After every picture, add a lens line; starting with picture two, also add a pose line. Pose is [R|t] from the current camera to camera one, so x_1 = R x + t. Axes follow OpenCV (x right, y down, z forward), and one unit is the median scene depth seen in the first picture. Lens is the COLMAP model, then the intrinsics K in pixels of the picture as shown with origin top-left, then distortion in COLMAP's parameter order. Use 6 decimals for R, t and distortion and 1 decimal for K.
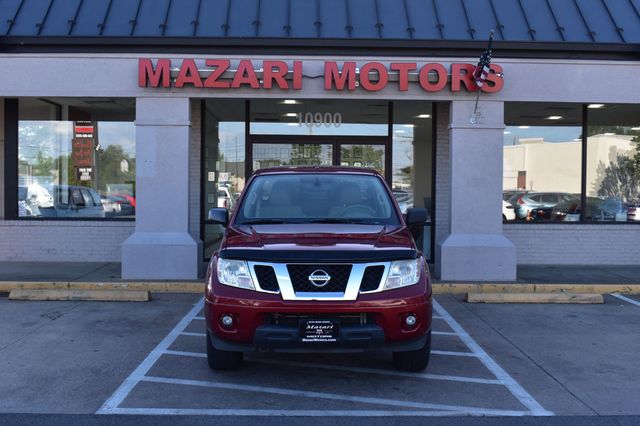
lens RADIAL K [[758.8, 0, 320.0], [0, 758.8, 213.0], [0, 0, 1]] dist [-0.048900, -0.007419]
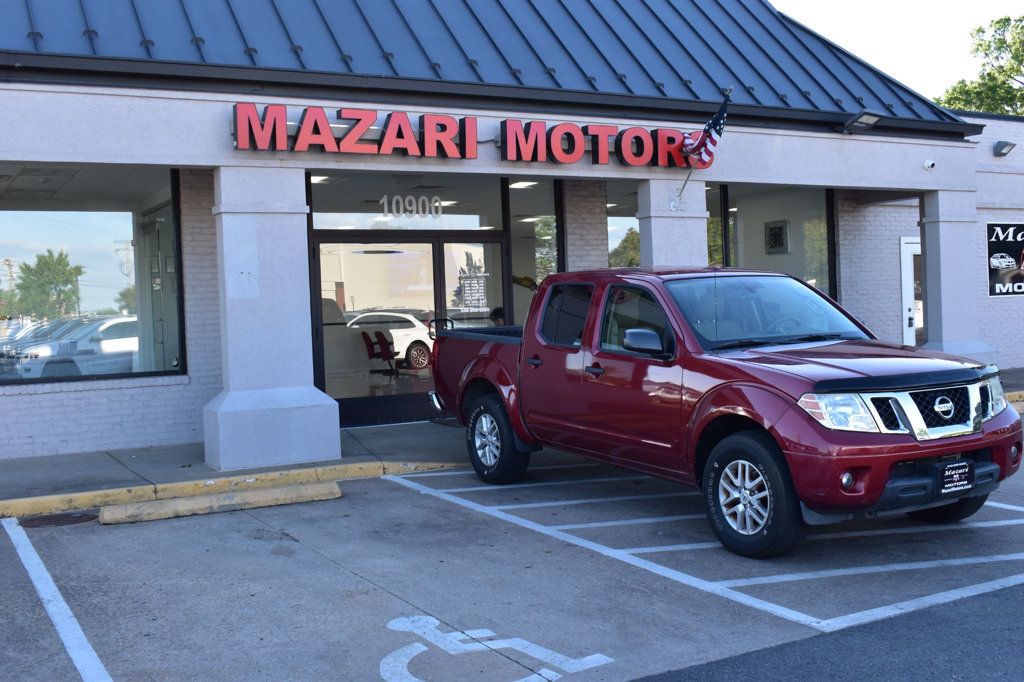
lens RADIAL K [[1105.0, 0, 512.0], [0, 1105.0, 341.0], [0, 0, 1]] dist [-0.060301, 0.005053]
pose [[0.879381, -0.054449, 0.472995, -0.466031], [0.059419, 0.998223, 0.004440, -0.005270], [-0.472397, 0.024200, 0.881054, 0.128918]]
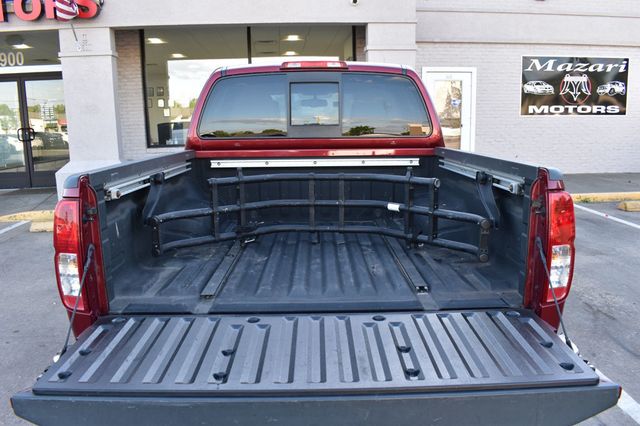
lens RADIAL K [[495.4, 0, 320.0], [0, 495.4, 213.0], [0, 0, 1]] dist [-0.094149, 0.009928]
pose [[0.997958, -0.037972, 0.051368, 0.493938], [0.029731, 0.987837, 0.152623, 0.007435], [-0.056538, -0.150784, 0.986949, 0.322296]]
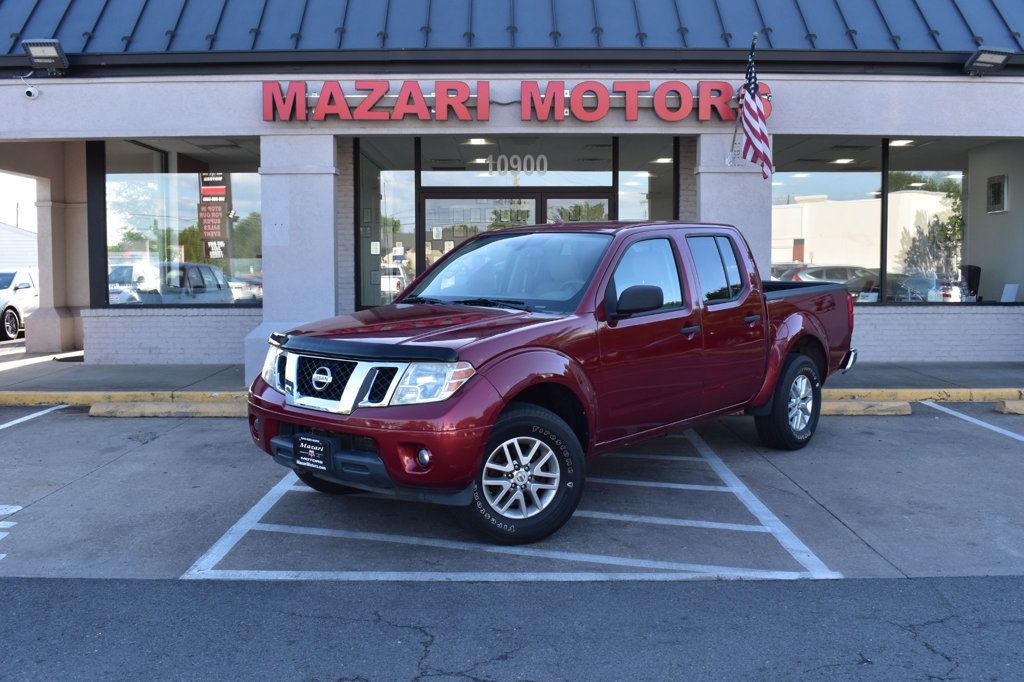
lens RADIAL K [[1003.8, 0, 512.0], [0, 1003.8, 341.0], [0, 0, 1]] dist [-0.071627, -0.003122]
pose [[0.999768, -0.009512, -0.019349, 0.013571], [0.010315, 0.999070, 0.041870, 0.005529], [0.018933, -0.042060, 0.998936, 0.046485]]
